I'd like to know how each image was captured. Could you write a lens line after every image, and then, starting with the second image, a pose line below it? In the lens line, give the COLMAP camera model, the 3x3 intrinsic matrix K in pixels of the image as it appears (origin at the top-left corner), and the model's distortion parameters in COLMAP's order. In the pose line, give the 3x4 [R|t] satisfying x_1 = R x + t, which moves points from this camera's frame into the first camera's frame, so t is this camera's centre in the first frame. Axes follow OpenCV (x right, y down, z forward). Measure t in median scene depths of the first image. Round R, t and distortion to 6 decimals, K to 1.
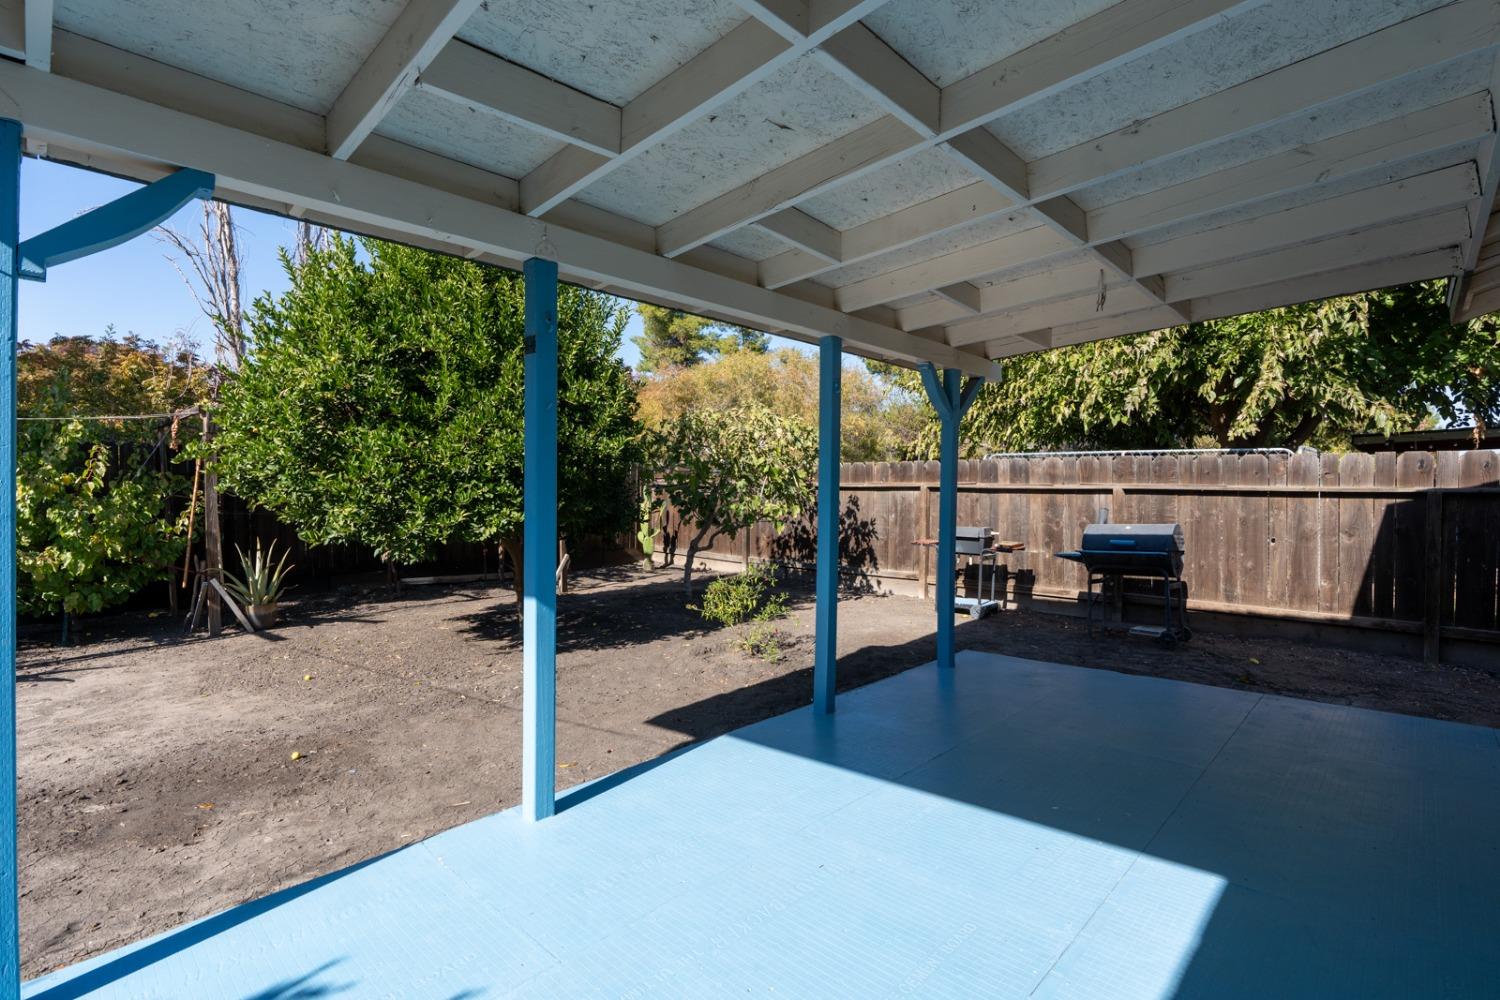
lens RADIAL K [[686.3, 0, 750.0], [0, 686.3, 500.0], [0, 0, 1]] dist [-0.001976, -0.000040]
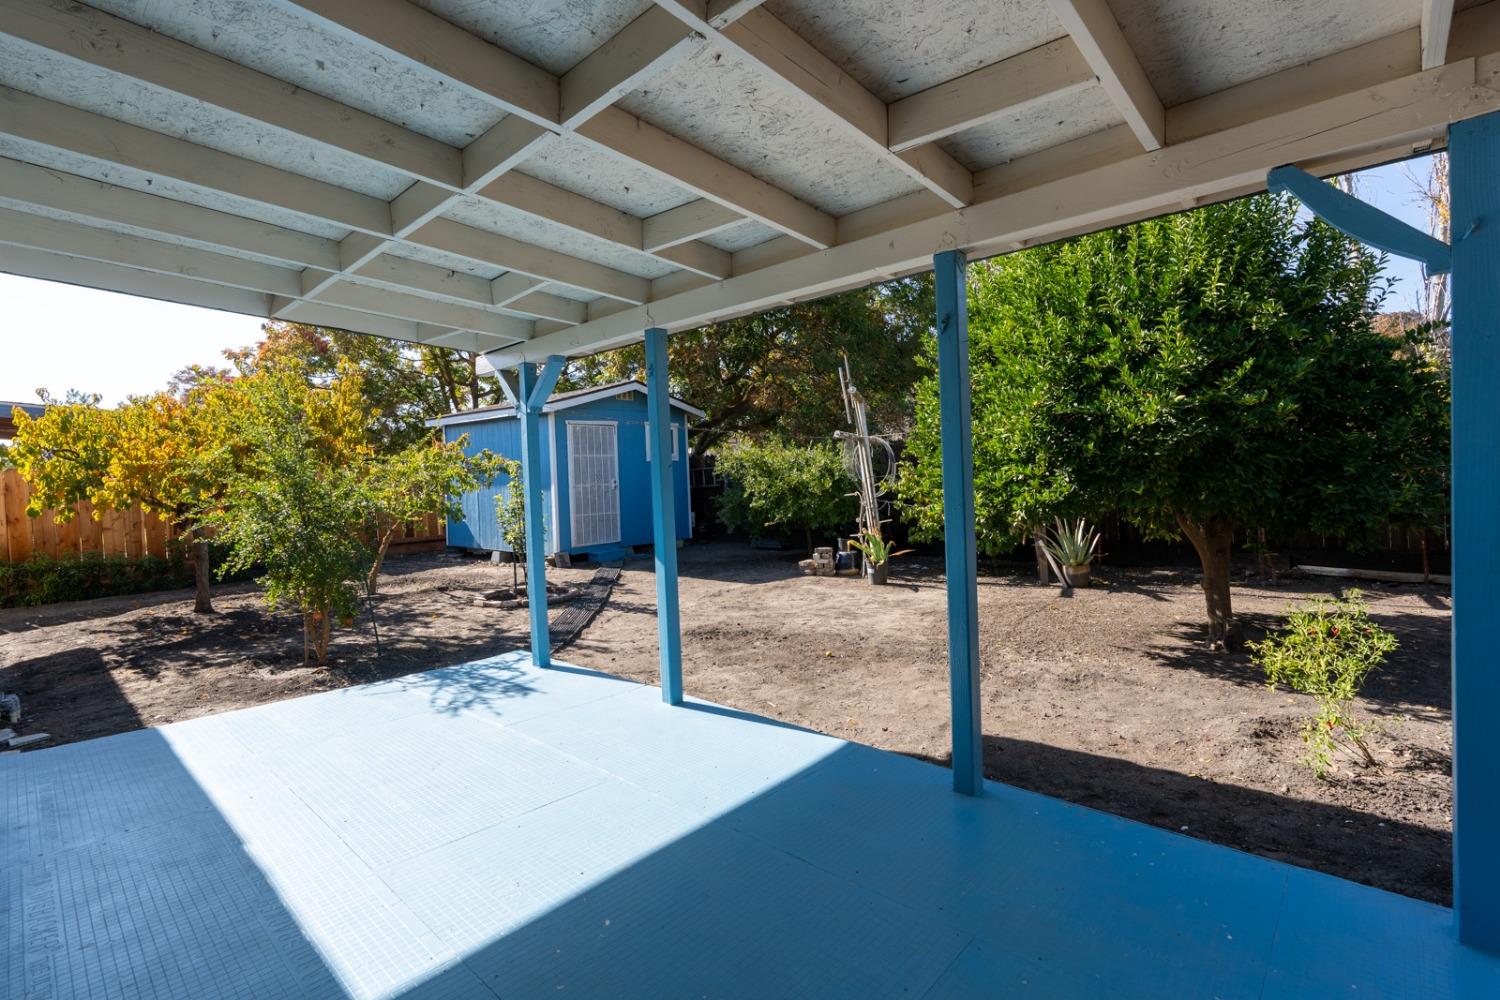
lens RADIAL K [[686.3, 0, 750.0], [0, 686.3, 500.0], [0, 0, 1]] dist [-0.001976, -0.000040]
pose [[0.021471, 0.017531, -0.999616, 0.700869], [0.012211, 0.999767, 0.017796, 0.019211], [0.999695, -0.012589, 0.021252, 0.730605]]
